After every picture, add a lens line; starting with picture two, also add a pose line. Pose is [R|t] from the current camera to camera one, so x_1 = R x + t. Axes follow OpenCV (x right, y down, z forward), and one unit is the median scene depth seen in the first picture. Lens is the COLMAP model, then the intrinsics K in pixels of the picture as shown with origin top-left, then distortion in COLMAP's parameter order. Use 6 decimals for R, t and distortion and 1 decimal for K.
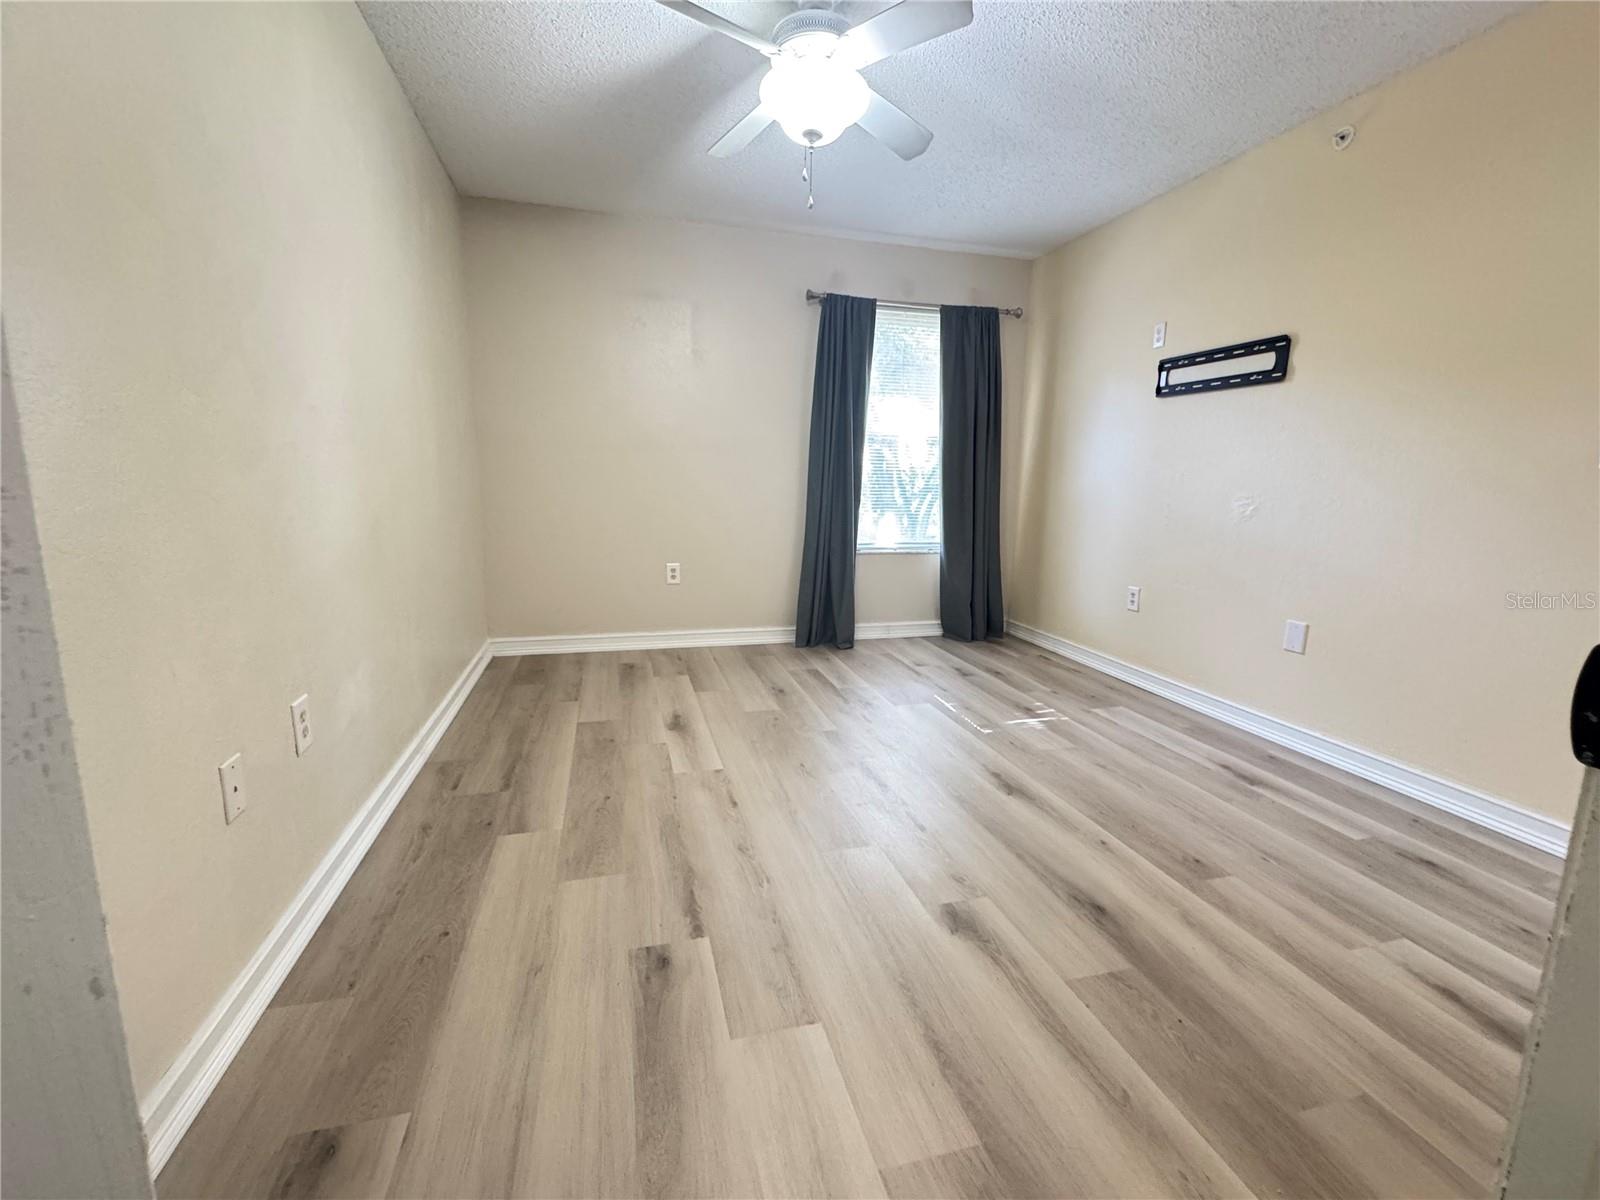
lens RADIAL K [[691.4, 0, 799.6], [0, 691.4, 595.1], [0, 0, 1]] dist [-0.002701, -0.000239]
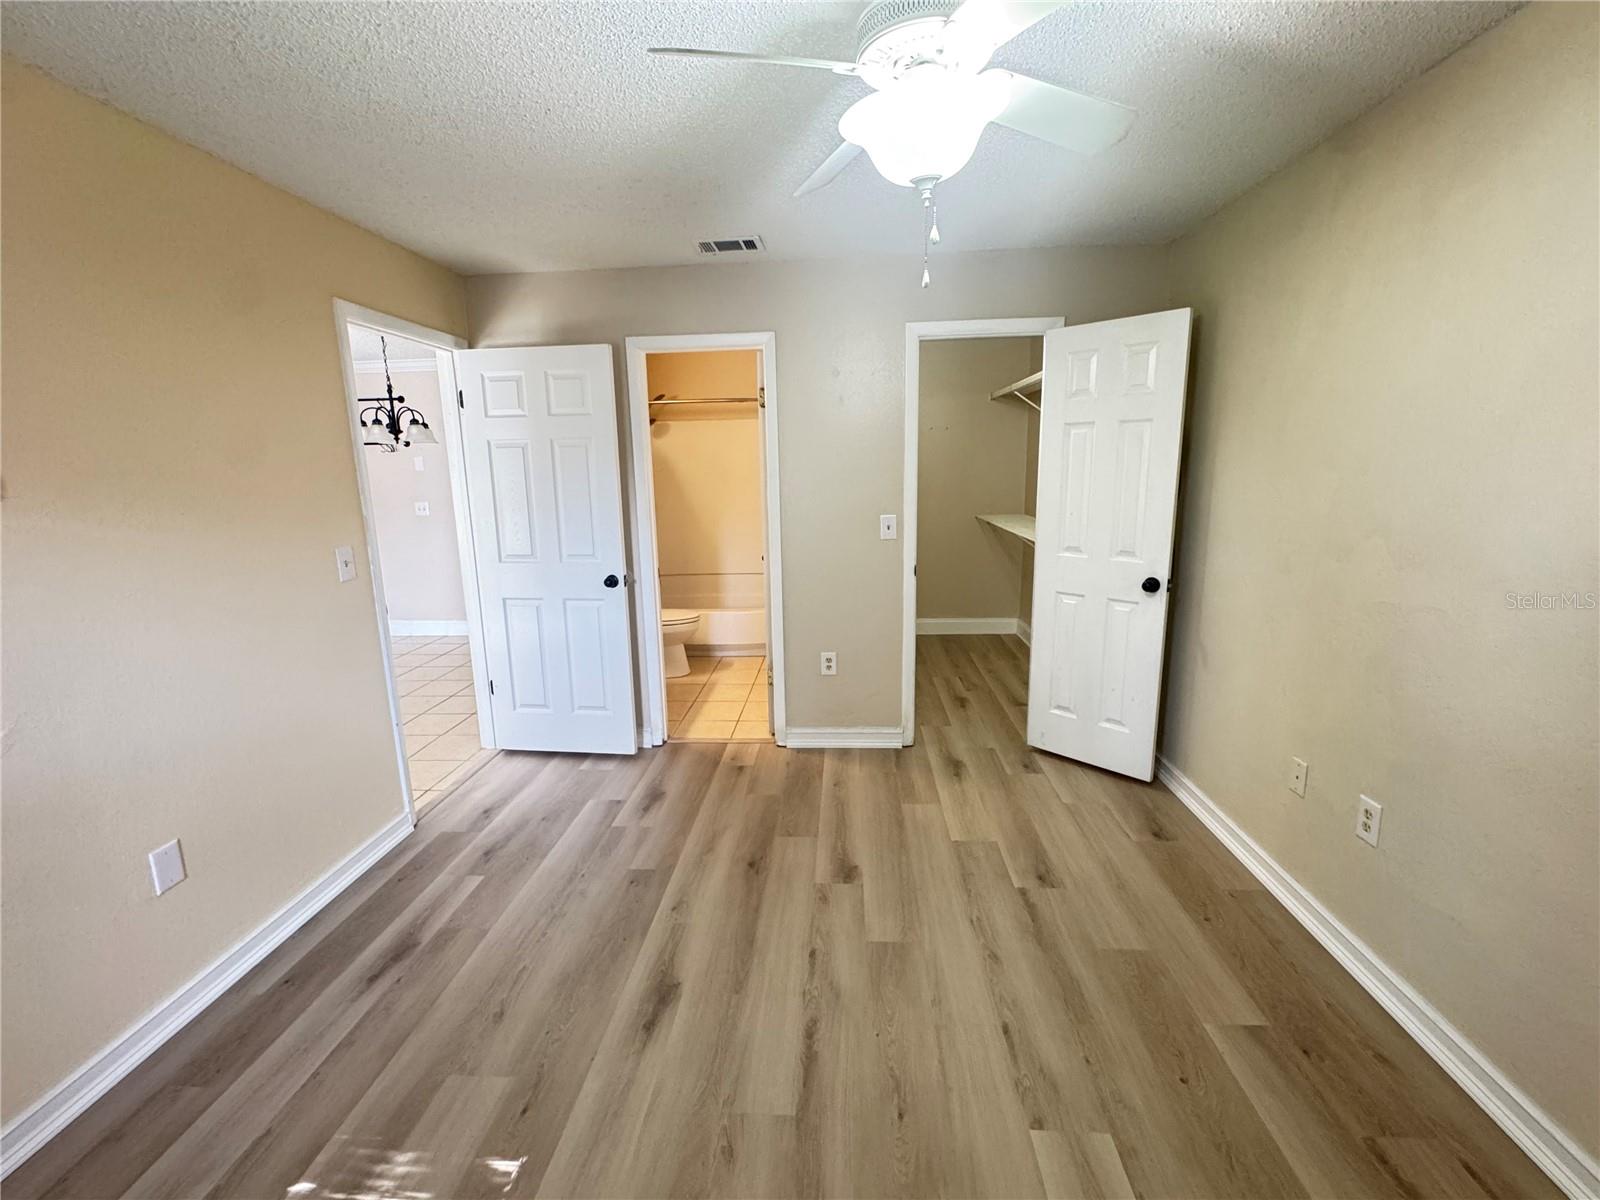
lens RADIAL K [[691.4, 0, 799.6], [0, 691.4, 595.1], [0, 0, 1]] dist [-0.002701, -0.000239]
pose [[-0.945373, -0.057242, 0.320926, -0.087252], [0.061532, 0.935432, 0.348110, -0.441819], [-0.320131, 0.348841, -0.880810, 1.476506]]
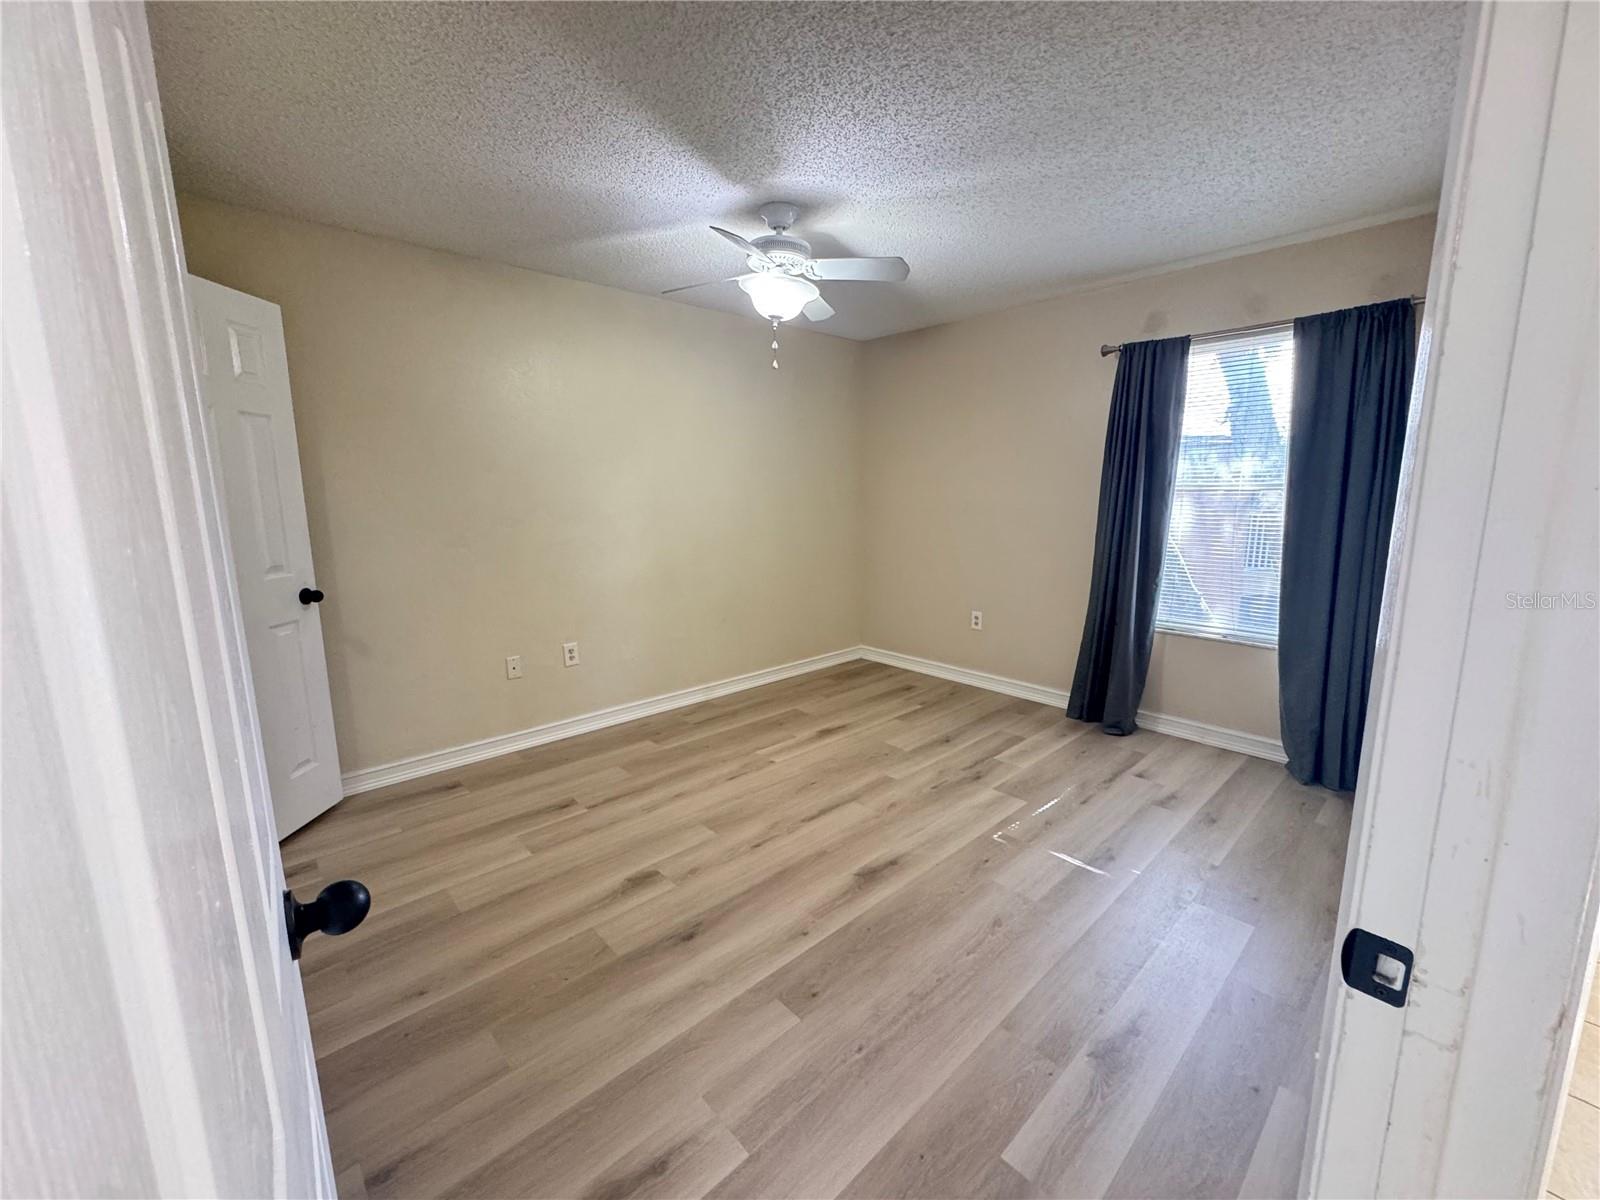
lens RADIAL K [[643.9, 0, 800.0], [0, 643.9, 600.0], [0, 0, 1]] dist [-0.001706, 0.000102]
pose [[0.464870, 0.132099, -0.875469, 1.021112], [-0.135637, 0.987760, 0.077020, -0.180646], [0.874928, 0.082942, 0.477098, 0.402155]]
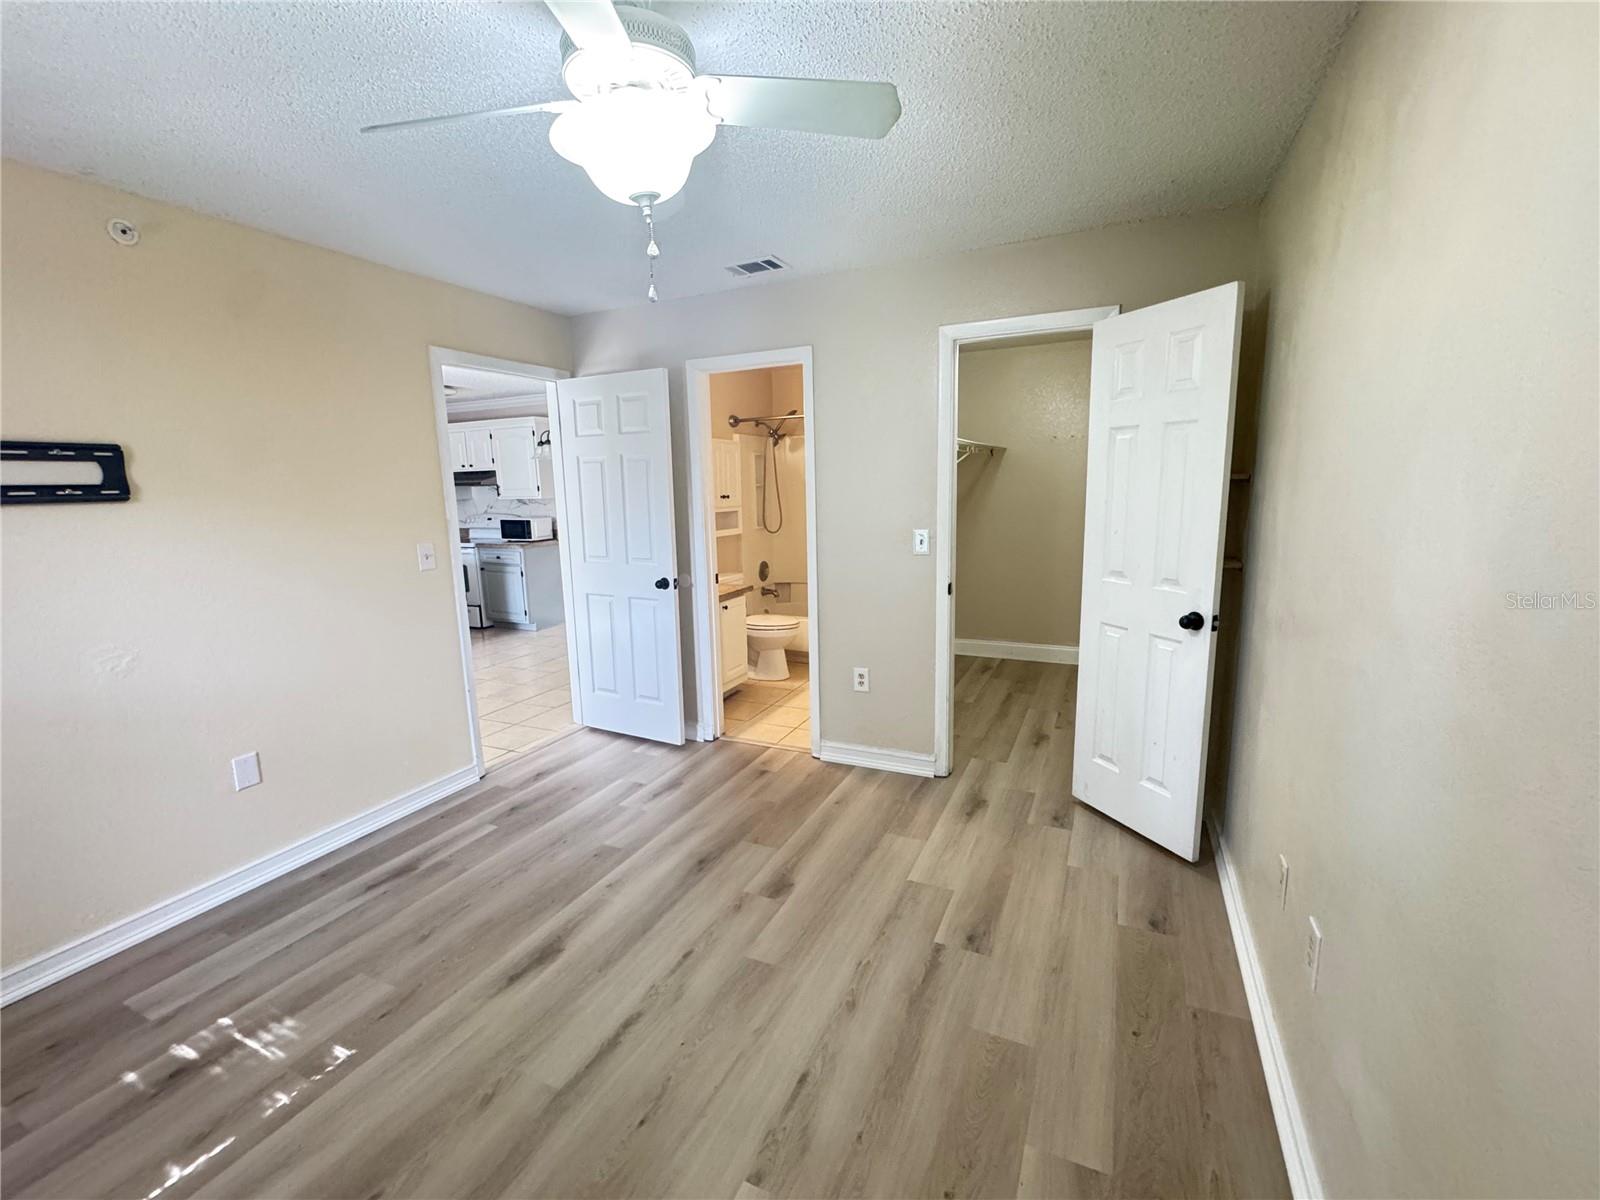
lens RADIAL K [[689.1, 0, 799.6], [0, 689.1, 594.1], [0, 0, 1]] dist [-0.002189, 0.000095]
pose [[-0.763428, -0.102323, 0.637737, -0.478438], [0.121158, 0.947158, 0.297005, -0.398388], [-0.634428, 0.304009, -0.710690, 1.257590]]
